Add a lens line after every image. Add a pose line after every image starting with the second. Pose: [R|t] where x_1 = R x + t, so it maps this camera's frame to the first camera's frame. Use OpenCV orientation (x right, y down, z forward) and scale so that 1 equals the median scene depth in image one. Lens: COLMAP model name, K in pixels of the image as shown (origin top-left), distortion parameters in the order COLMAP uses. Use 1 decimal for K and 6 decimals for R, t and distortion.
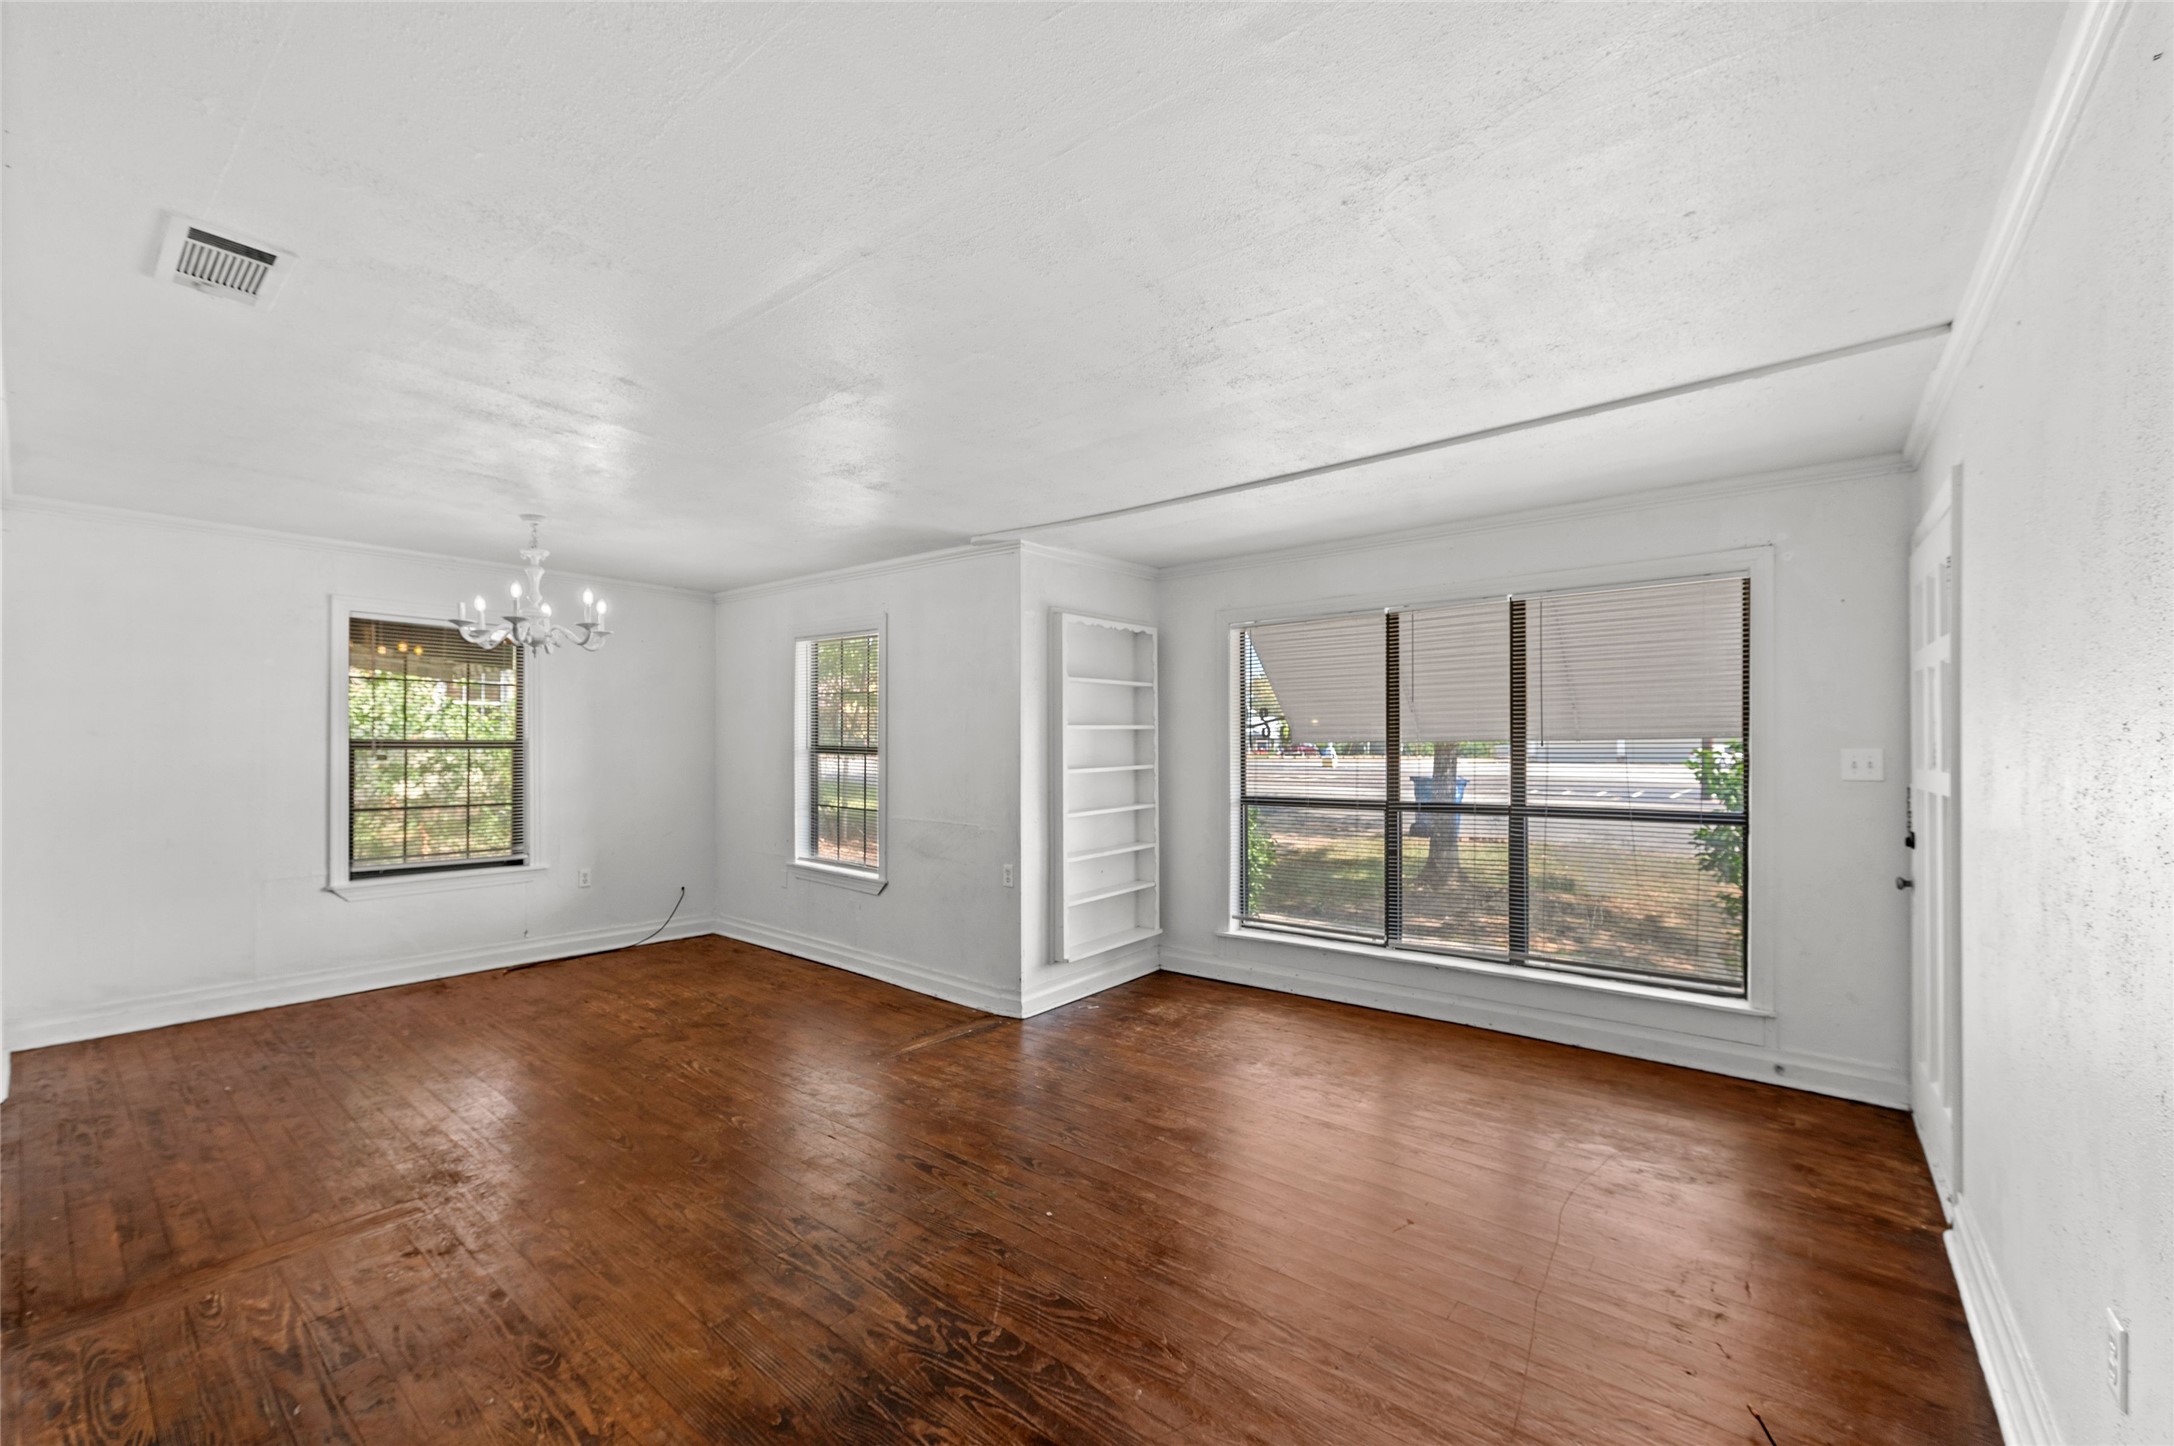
lens RADIAL K [[878.1, 0, 1090.2], [0, 878.1, 740.5], [0, 0, 1]] dist [-0.008850, -0.000547]
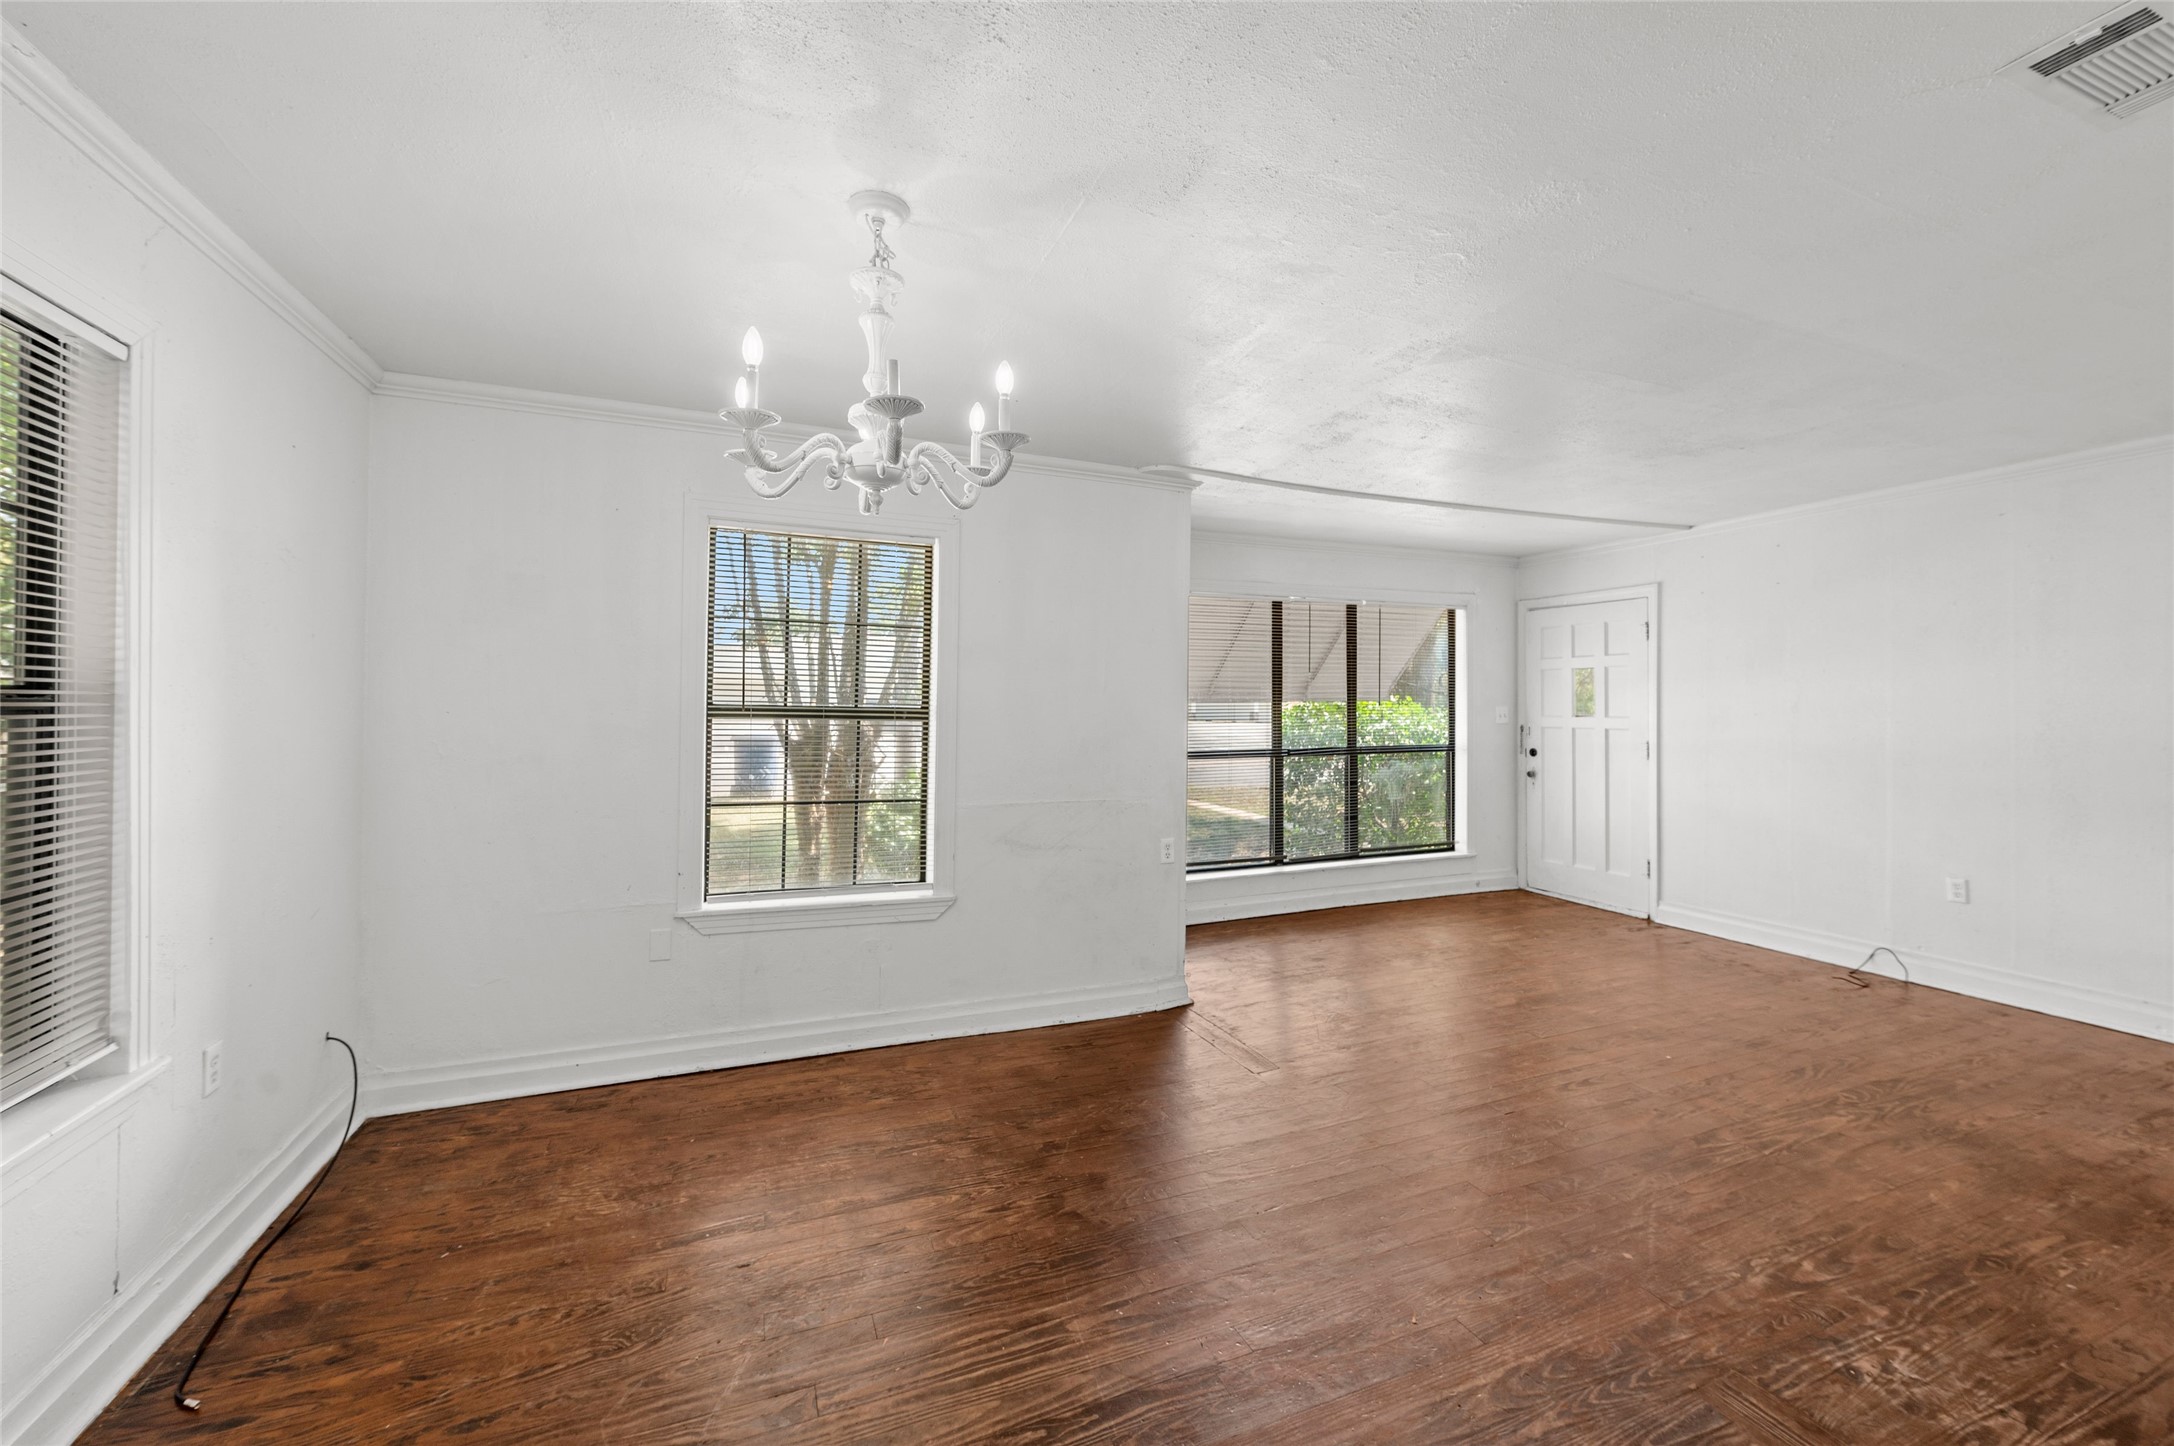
lens RADIAL K [[878.1, 0, 1095.9], [0, 878.1, 701.7], [0, 0, 1]] dist [-0.008850, -0.000547]
pose [[0.475738, 0.000735, 0.879587, -0.975955], [-0.007191, 0.999969, 0.003054, -0.002171], [-0.879558, -0.007778, 0.475729, 0.675883]]
